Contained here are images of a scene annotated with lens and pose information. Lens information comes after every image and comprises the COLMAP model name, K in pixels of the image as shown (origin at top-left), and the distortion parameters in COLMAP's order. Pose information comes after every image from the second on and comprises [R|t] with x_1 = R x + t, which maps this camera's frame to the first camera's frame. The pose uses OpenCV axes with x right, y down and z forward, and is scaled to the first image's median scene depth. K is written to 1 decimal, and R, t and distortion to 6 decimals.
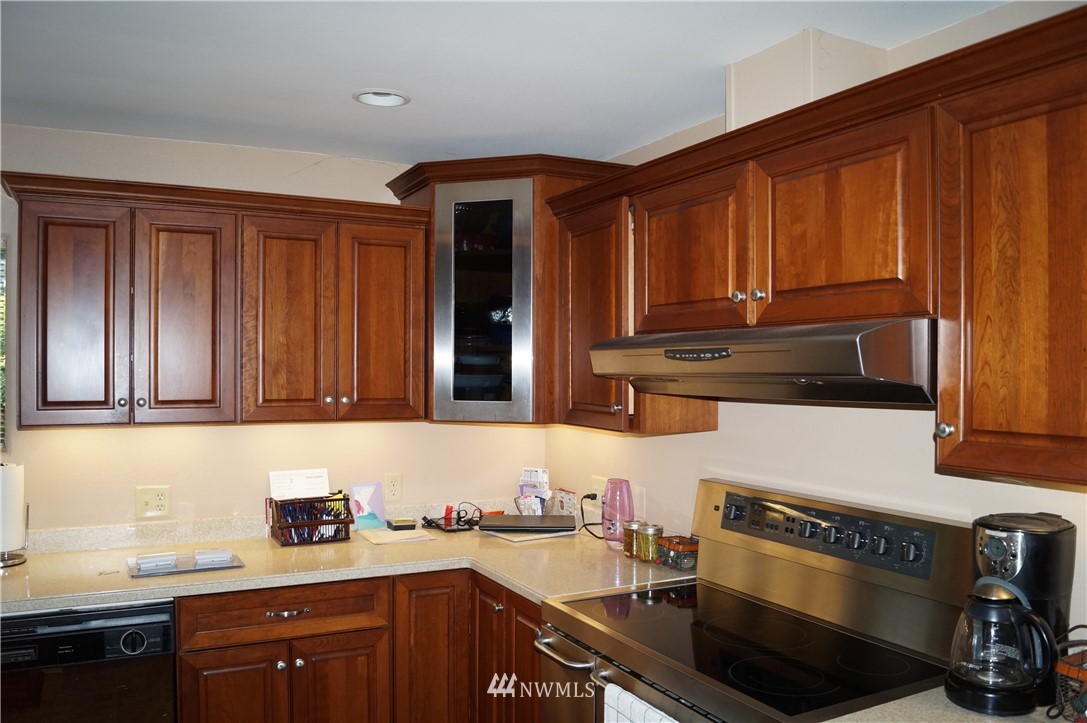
lens RADIAL K [[845.6, 0, 545.2], [0, 845.6, 362.6], [0, 0, 1]] dist [-0.084104, 0.017262]
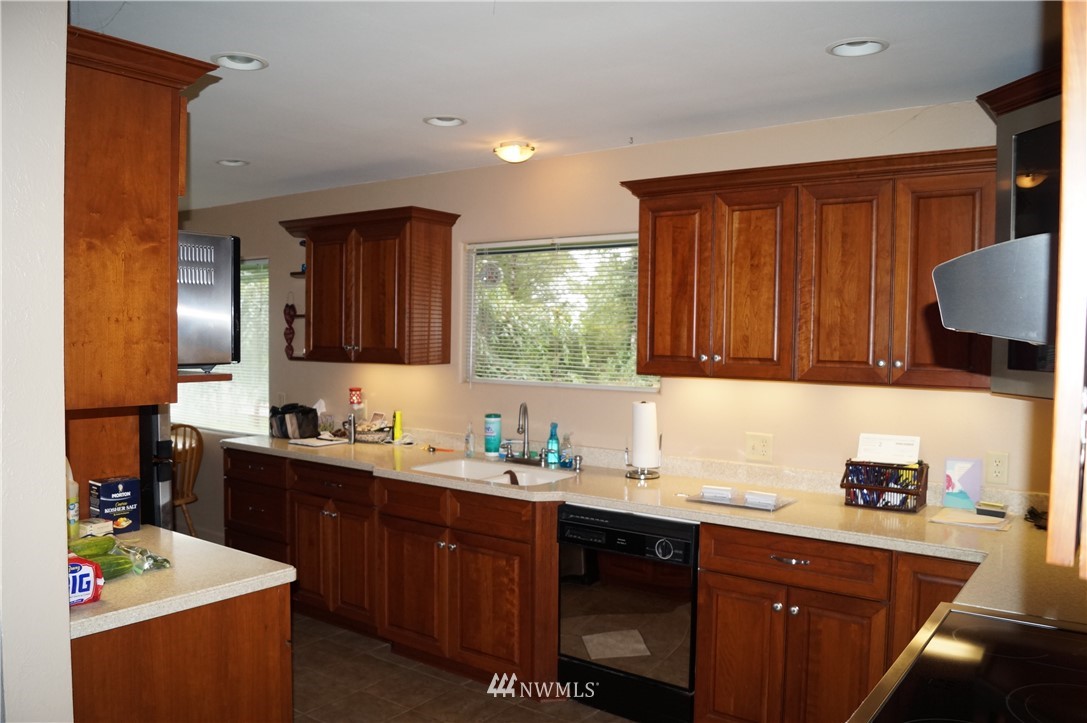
lens RADIAL K [[845.6, 0, 544.3], [0, 845.6, 364.4], [0, 0, 1]] dist [-0.084104, 0.017262]
pose [[0.445320, 0.036618, -0.894623, 0.440388], [-0.006050, 0.999264, 0.037889, 0.011568], [0.895351, -0.011460, 0.445213, 0.222984]]
